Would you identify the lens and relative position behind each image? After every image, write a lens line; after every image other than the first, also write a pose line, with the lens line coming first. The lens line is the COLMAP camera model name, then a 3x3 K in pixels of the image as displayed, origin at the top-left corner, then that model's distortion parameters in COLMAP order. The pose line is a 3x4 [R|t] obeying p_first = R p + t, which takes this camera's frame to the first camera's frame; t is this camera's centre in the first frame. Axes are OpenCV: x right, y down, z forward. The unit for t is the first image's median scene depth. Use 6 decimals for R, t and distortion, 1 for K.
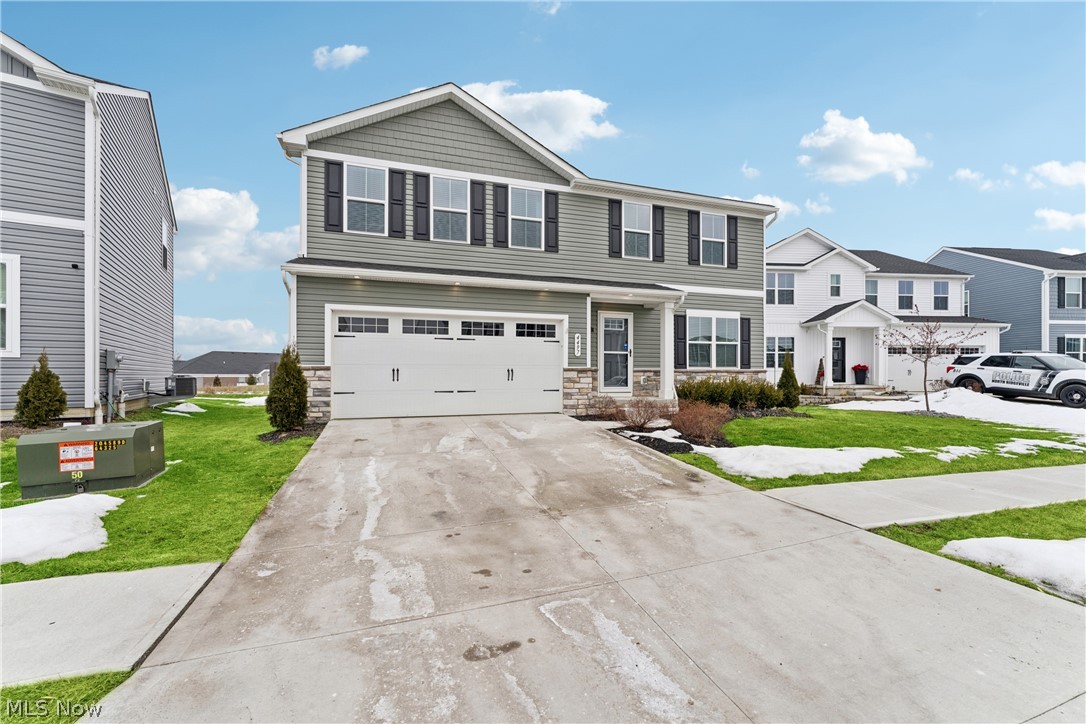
lens RADIAL K [[447.8, 0, 537.8], [0, 447.8, 357.0], [0, 0, 1]] dist [0.000741, -0.000079]
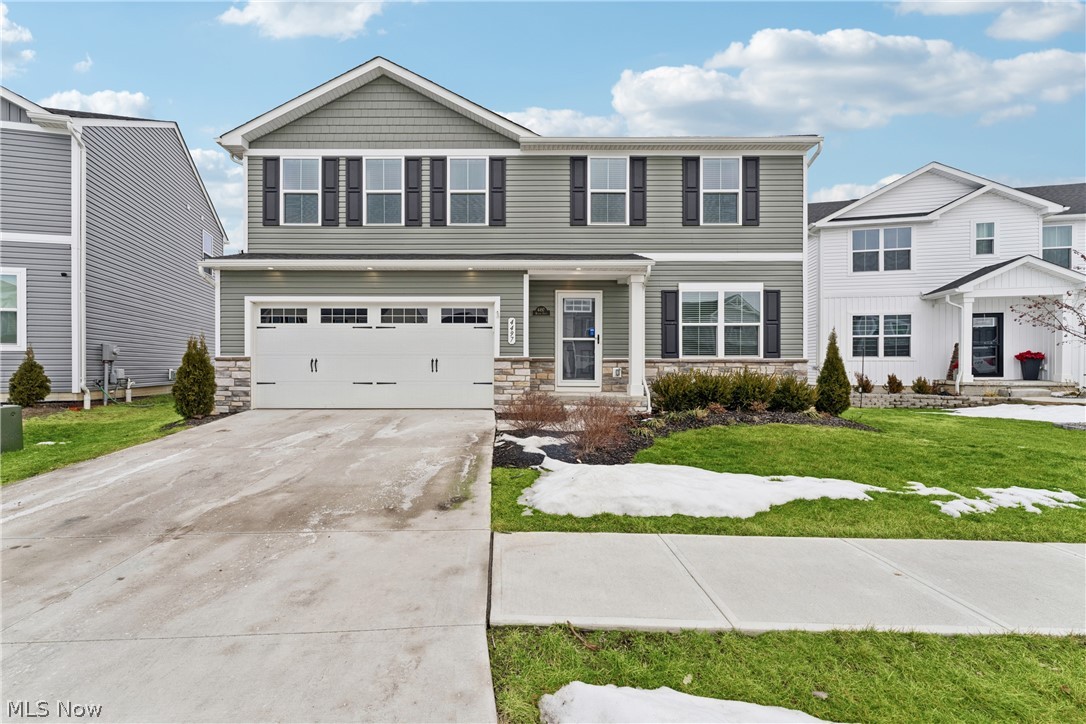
lens RADIAL K [[447.8, 0, 537.8], [0, 447.8, 357.0], [0, 0, 1]] dist [0.000741, -0.000079]
pose [[0.947404, -0.005645, -0.319989, 0.412137], [0.011758, 0.999783, 0.017175, 0.009070], [0.319823, -0.020034, 0.947266, 0.197000]]
